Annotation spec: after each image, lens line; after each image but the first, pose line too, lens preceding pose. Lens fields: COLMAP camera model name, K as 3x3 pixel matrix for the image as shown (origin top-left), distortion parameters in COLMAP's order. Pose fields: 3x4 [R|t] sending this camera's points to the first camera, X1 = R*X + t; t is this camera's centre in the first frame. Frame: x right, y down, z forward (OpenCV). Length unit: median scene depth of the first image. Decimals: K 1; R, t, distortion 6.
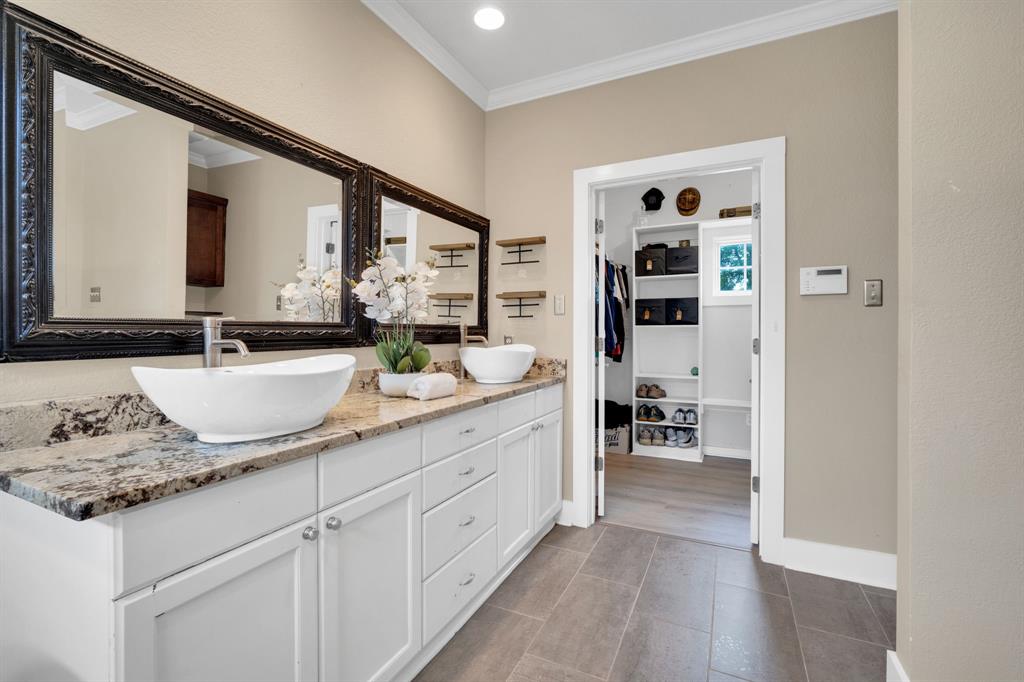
lens RADIAL K [[447.9, 0, 512.5], [0, 447.9, 336.7], [0, 0, 1]] dist [-0.013366, 0.000535]
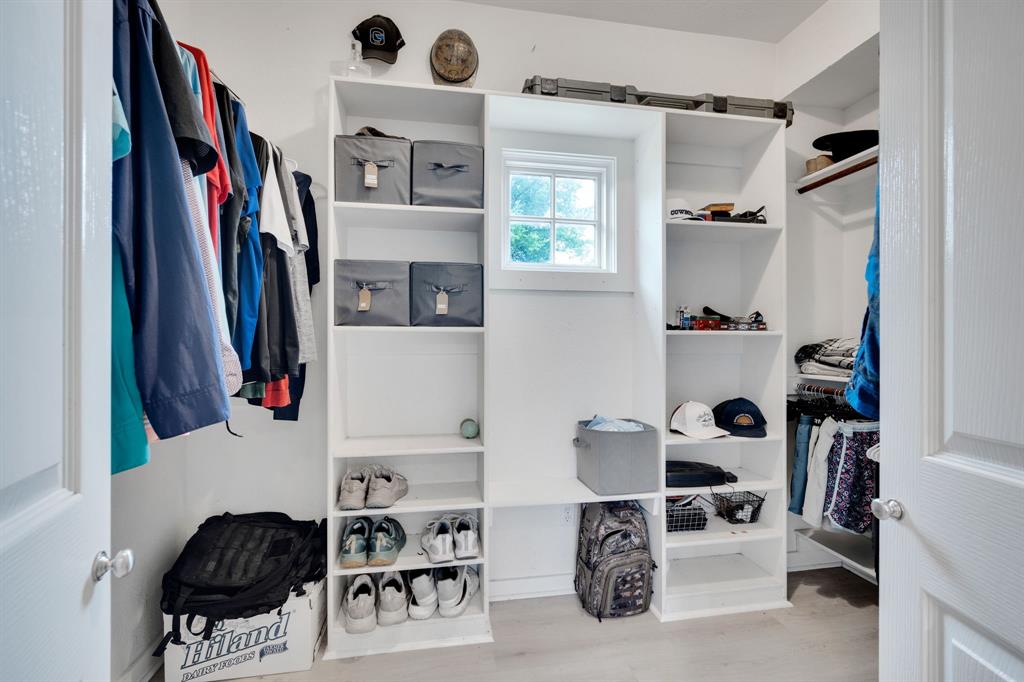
lens RADIAL K [[447.9, 0, 513.2], [0, 447.9, 340.7], [0, 0, 1]] dist [-0.013366, 0.000535]
pose [[0.804676, 0.002067, 0.593710, 0.169355], [-0.000500, 0.999996, -0.002804, -0.011073], [-0.593713, 0.001959, 0.804674, 0.596431]]
